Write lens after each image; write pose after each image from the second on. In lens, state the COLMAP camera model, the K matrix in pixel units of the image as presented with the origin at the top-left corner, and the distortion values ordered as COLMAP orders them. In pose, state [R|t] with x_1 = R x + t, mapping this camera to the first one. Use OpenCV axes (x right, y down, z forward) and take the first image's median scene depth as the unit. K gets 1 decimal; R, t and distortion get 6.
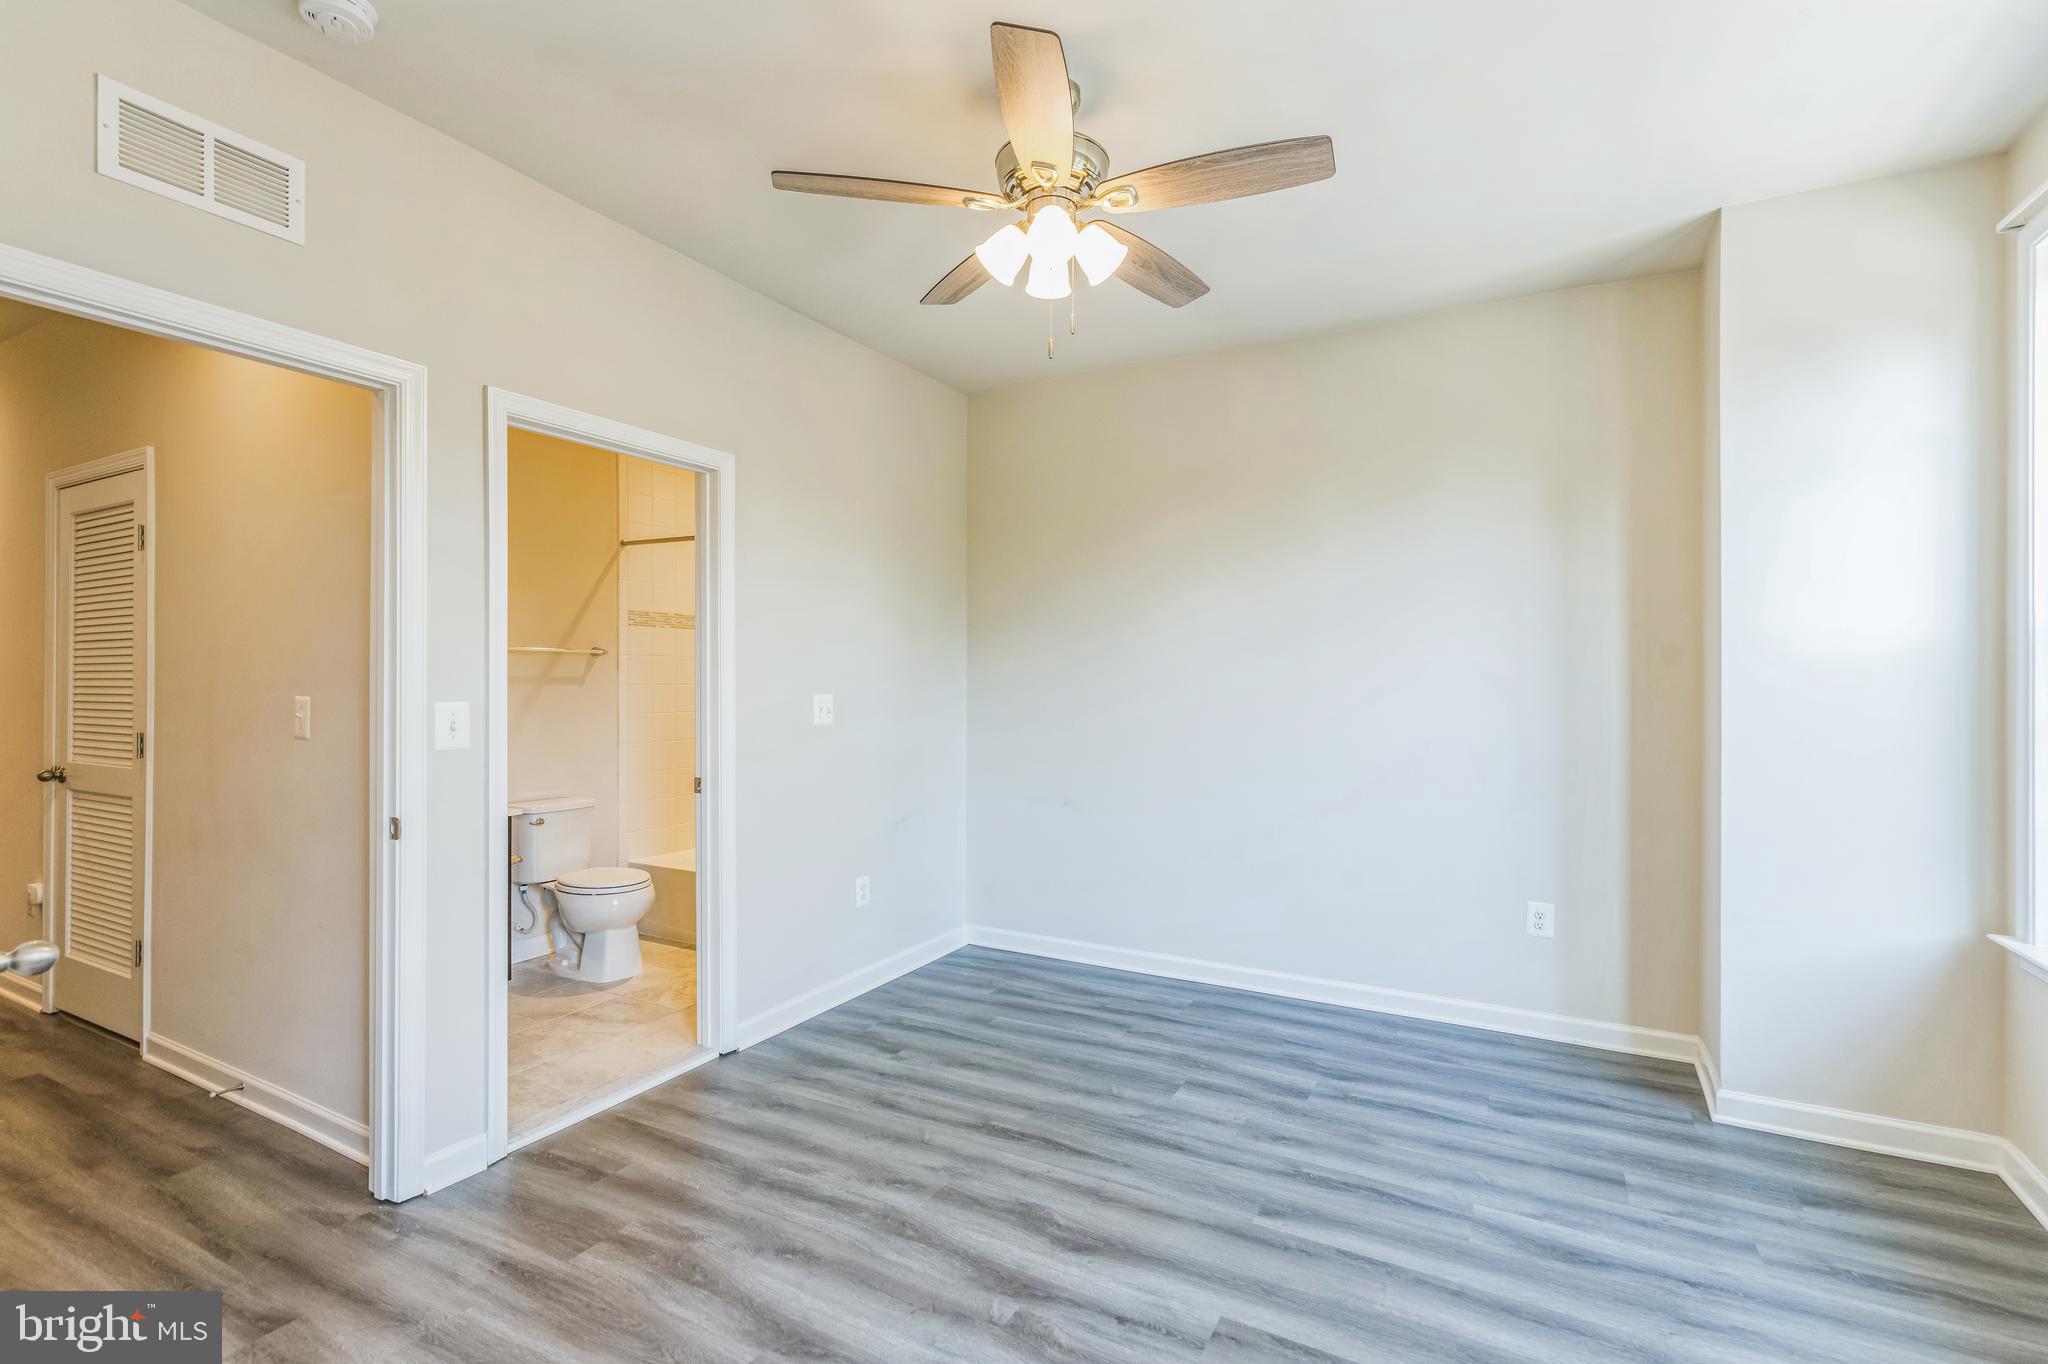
lens RADIAL K [[928.6, 0, 1038.2], [0, 928.6, 682.2], [0, 0, 1]] dist [0.001689, 0.000005]
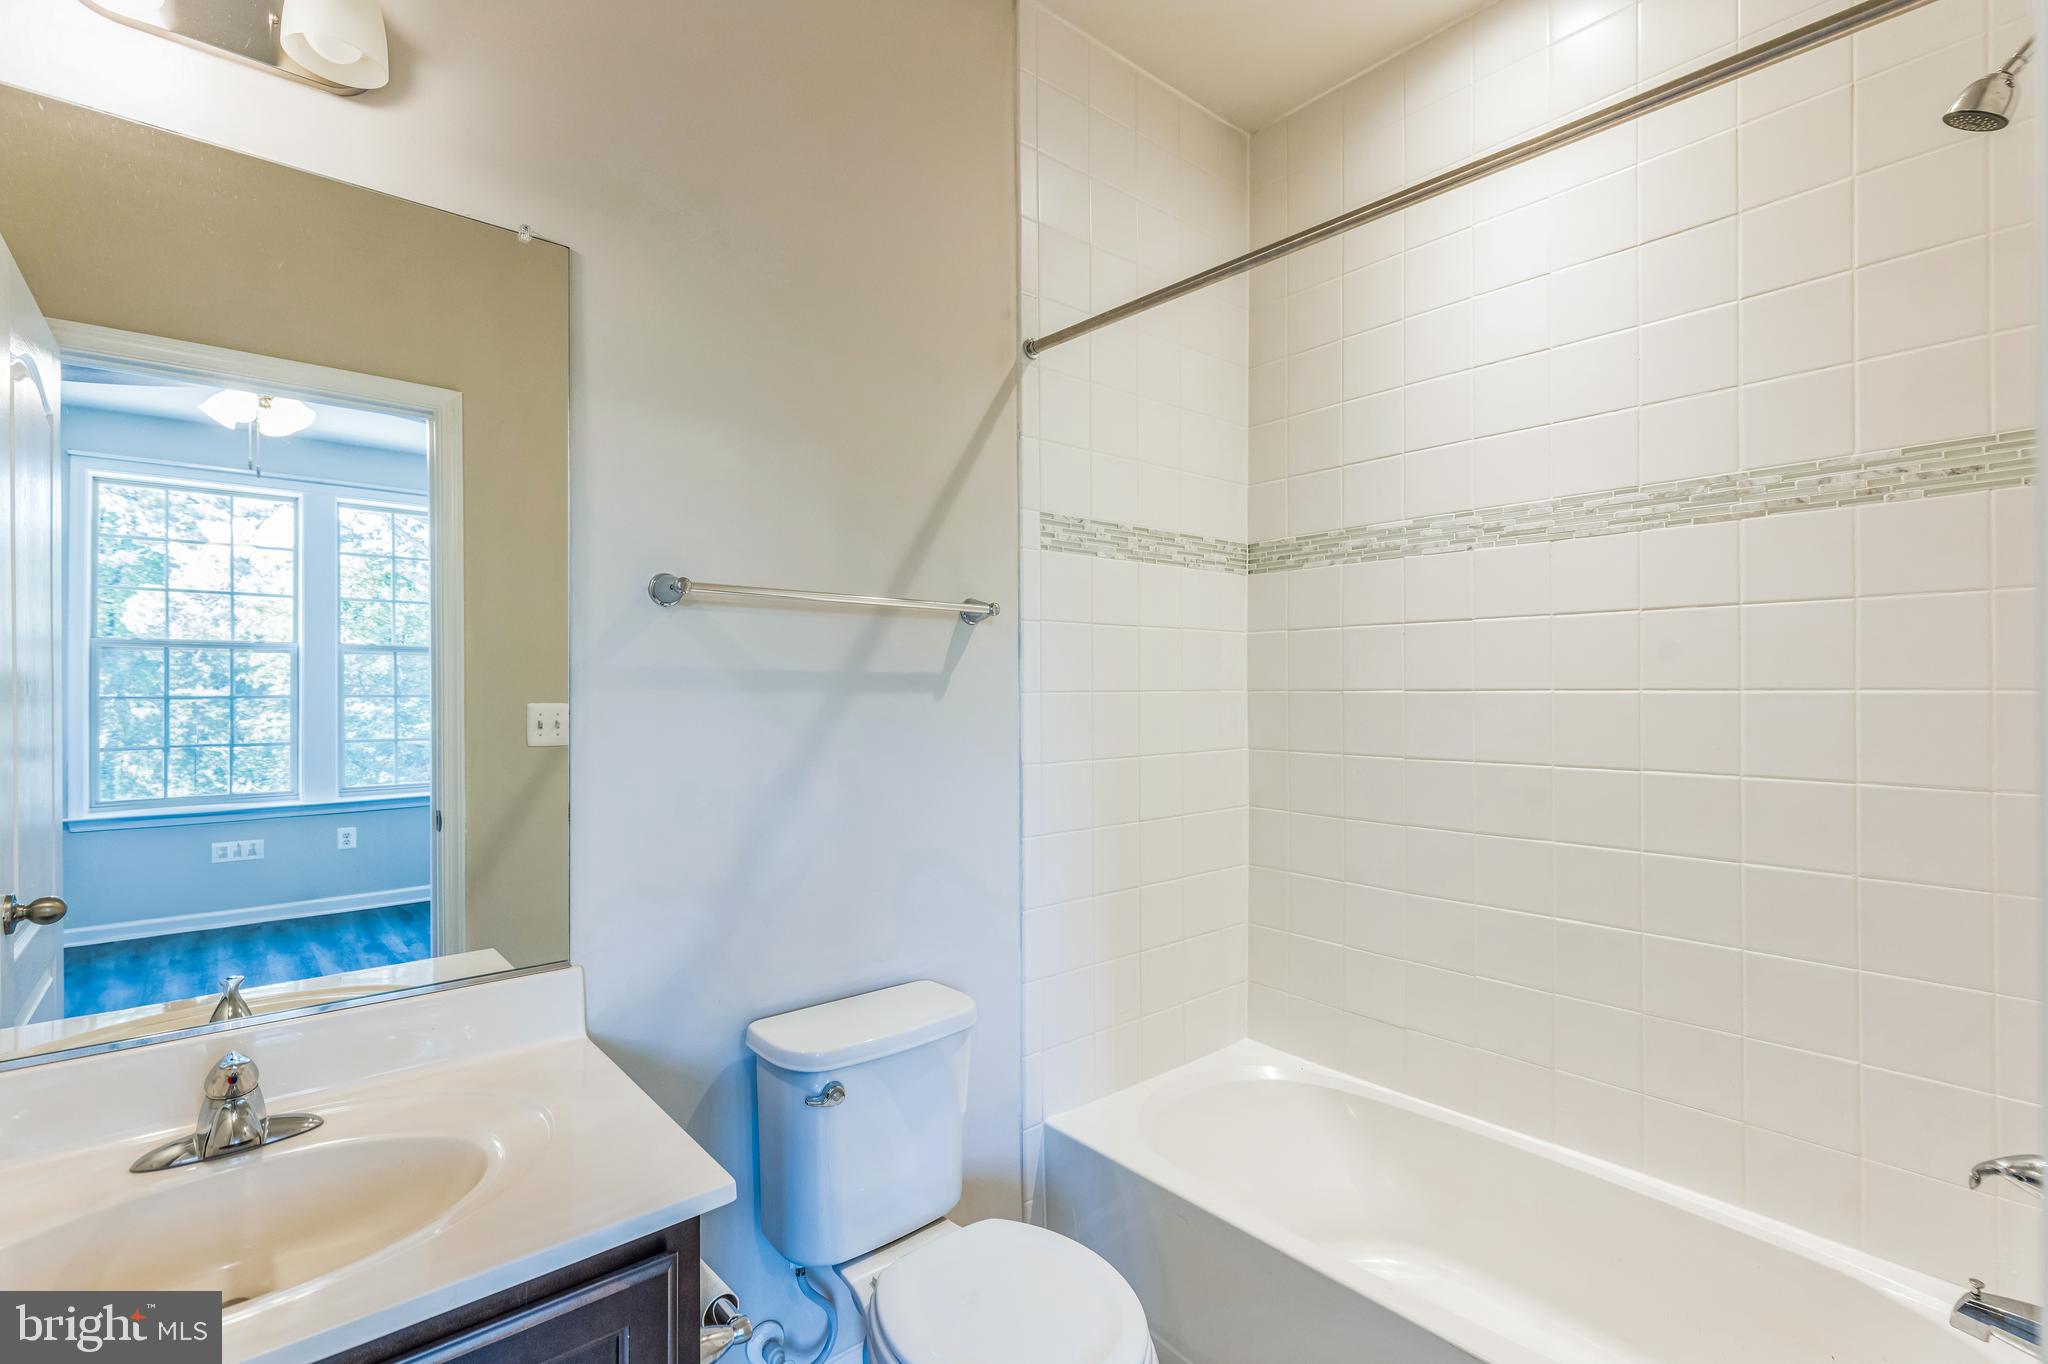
lens RADIAL K [[928.6, 0, 1024.5], [0, 928.6, 685.7], [0, 0, 1]] dist [0.001689, 0.000005]
pose [[0.934265, -0.009298, -0.356458, -0.304516], [0.005889, 0.999926, -0.010648, 0.004645], [0.356530, 0.007849, 0.934251, 0.617401]]
